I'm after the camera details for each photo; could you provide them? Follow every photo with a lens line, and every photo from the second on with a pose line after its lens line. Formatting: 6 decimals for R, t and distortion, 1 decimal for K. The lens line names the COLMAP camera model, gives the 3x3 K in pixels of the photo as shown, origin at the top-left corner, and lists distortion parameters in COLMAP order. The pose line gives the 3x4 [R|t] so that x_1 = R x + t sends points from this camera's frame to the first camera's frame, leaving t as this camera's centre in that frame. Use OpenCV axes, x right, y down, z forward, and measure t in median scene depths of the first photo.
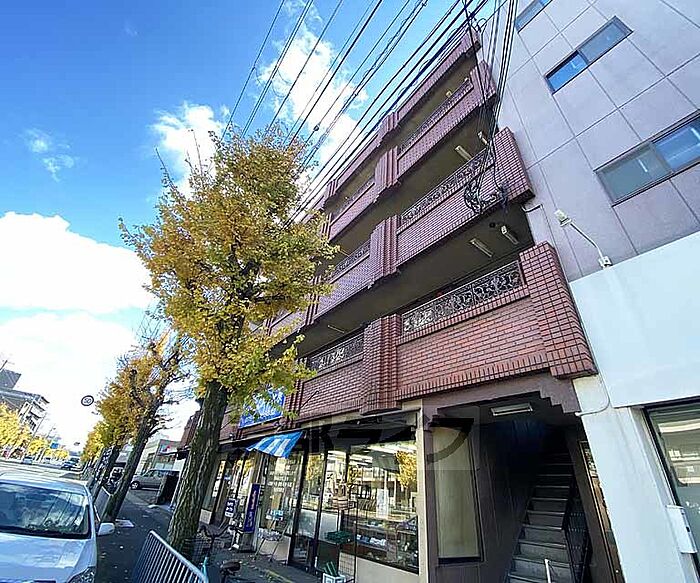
lens RADIAL K [[312.9, 0, 358.8], [0, 312.9, 290.1], [0, 0, 1]] dist [0.020238, -0.018973]
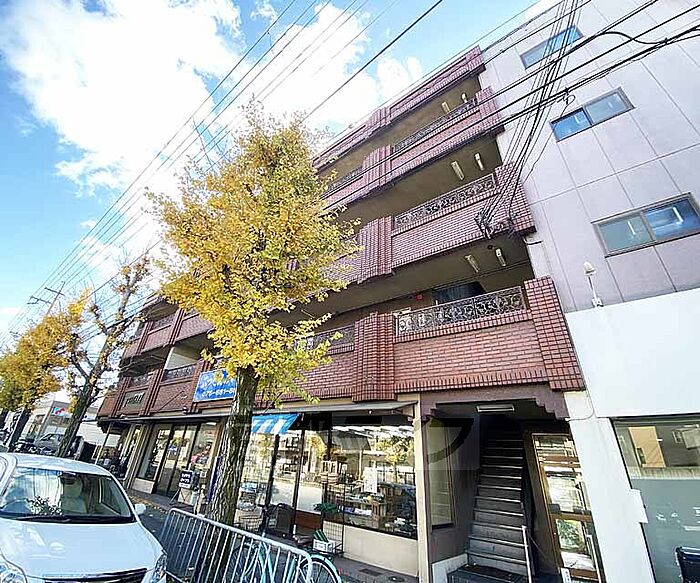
lens RADIAL K [[312.4, 0, 334.4], [0, 312.4, 290.5], [0, 0, 1]] dist [0.020703, -0.019851]
pose [[0.974753, 0.116245, 0.190638, -0.357325], [-0.131077, 0.989099, 0.067091, -0.060100], [-0.180761, -0.090386, 0.979365, -0.027521]]
